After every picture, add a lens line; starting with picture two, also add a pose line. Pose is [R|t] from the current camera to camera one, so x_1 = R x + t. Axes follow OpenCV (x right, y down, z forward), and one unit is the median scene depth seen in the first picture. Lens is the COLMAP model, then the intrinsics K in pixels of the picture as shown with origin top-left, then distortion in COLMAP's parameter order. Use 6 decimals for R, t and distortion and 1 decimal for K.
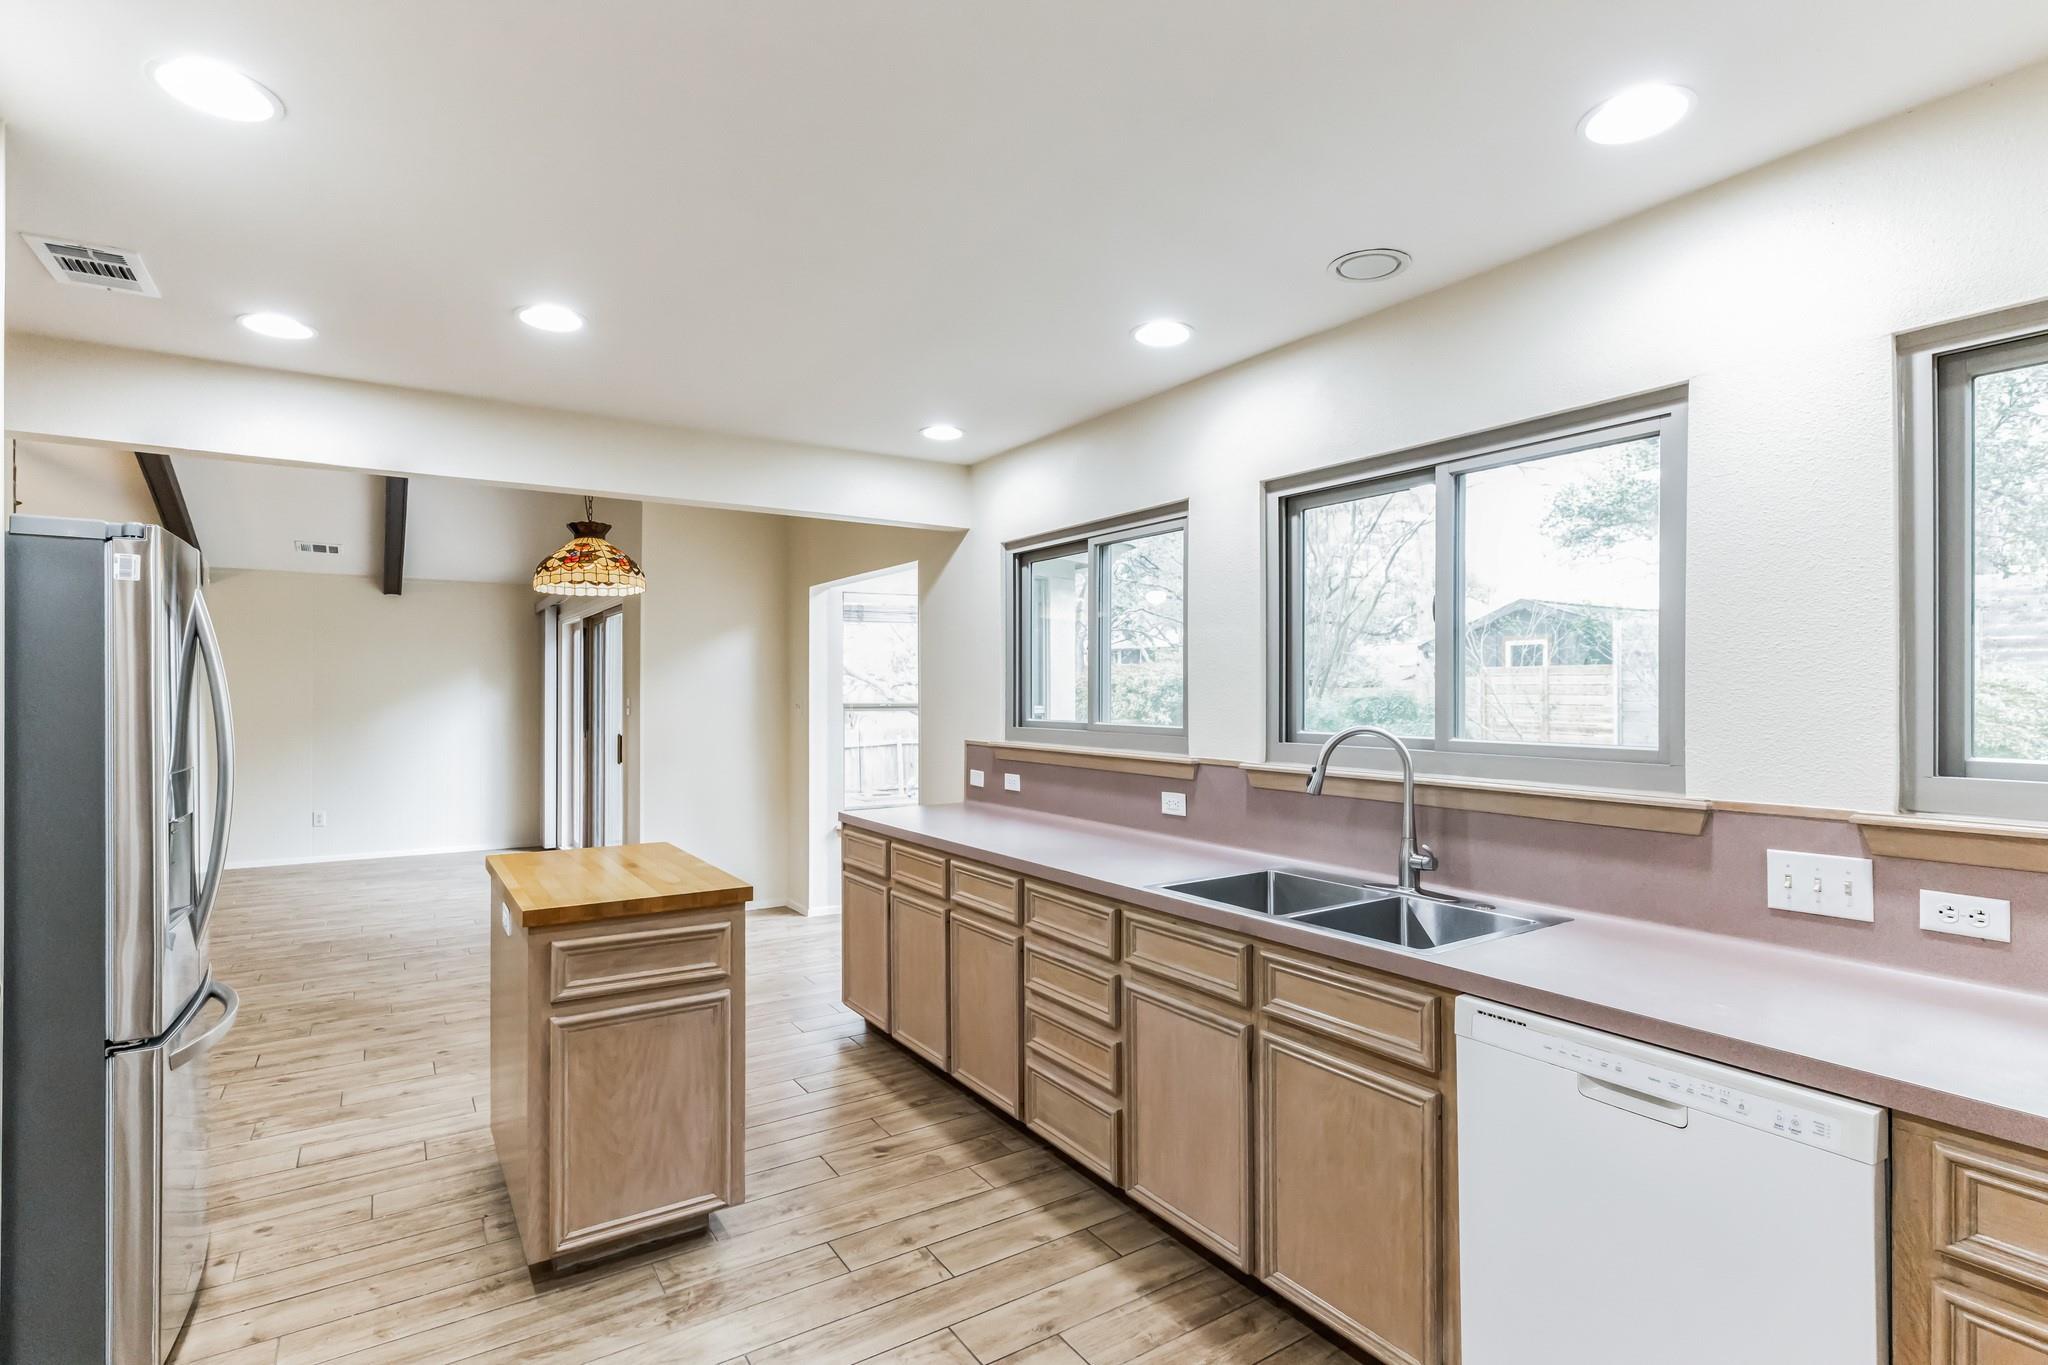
lens RADIAL K [[987.6, 0, 1016.6], [0, 987.6, 692.7], [0, 0, 1]] dist [-0.002277, -0.000302]
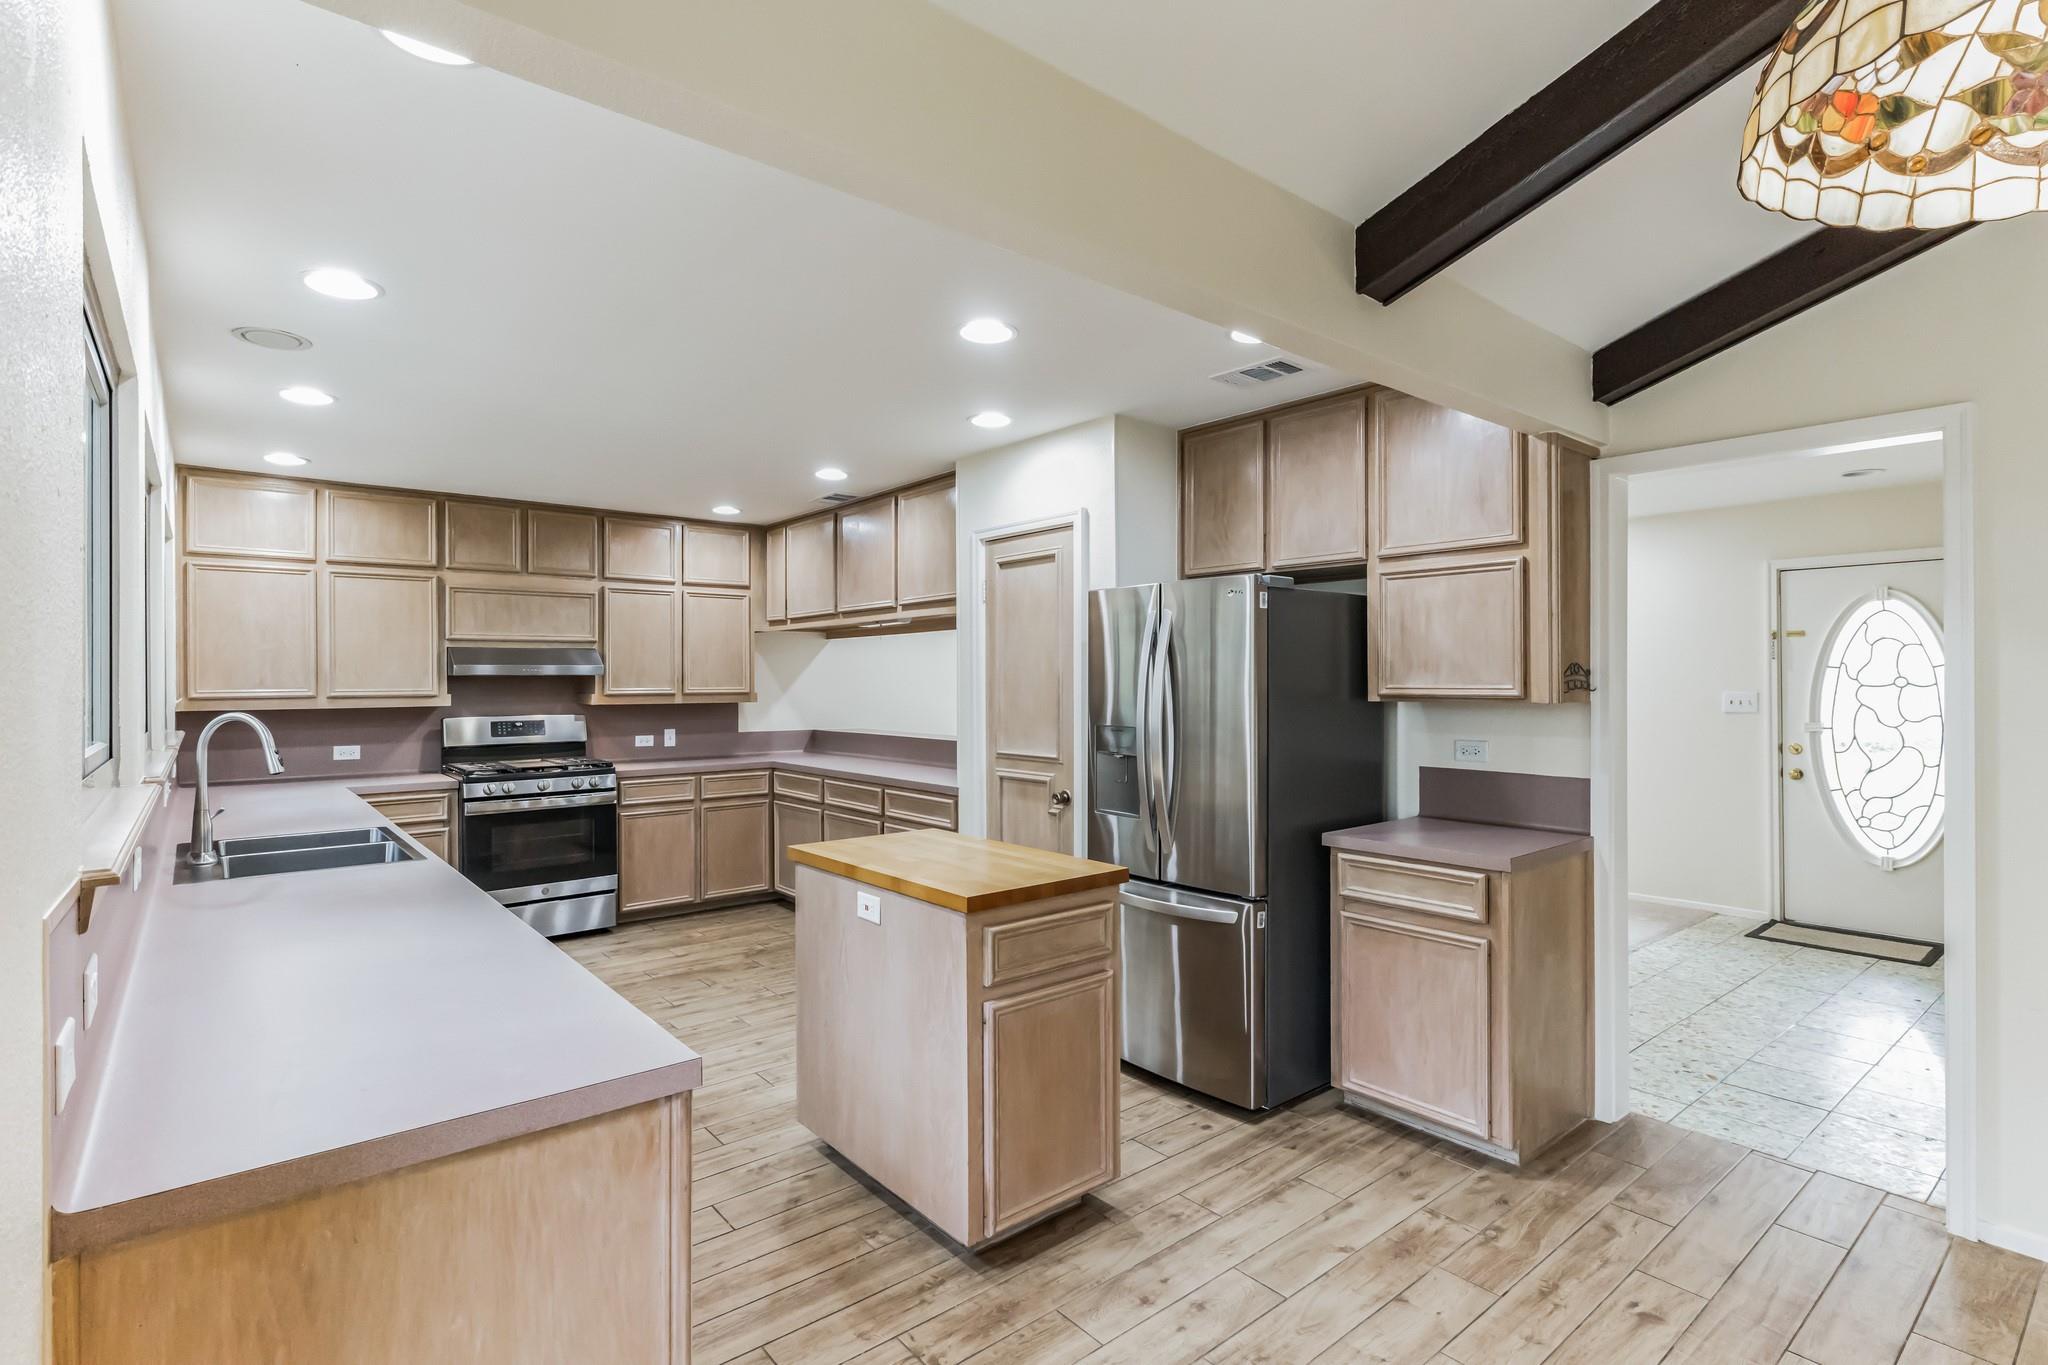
lens RADIAL K [[987.6, 0, 1036.0], [0, 987.6, 674.4], [0, 0, 1]] dist [-0.002277, -0.000302]
pose [[-0.991462, 0.002429, -0.130372, -0.392881], [0.002948, 0.999988, -0.003784, -0.007177], [0.130361, -0.004136, -0.991458, 2.132996]]
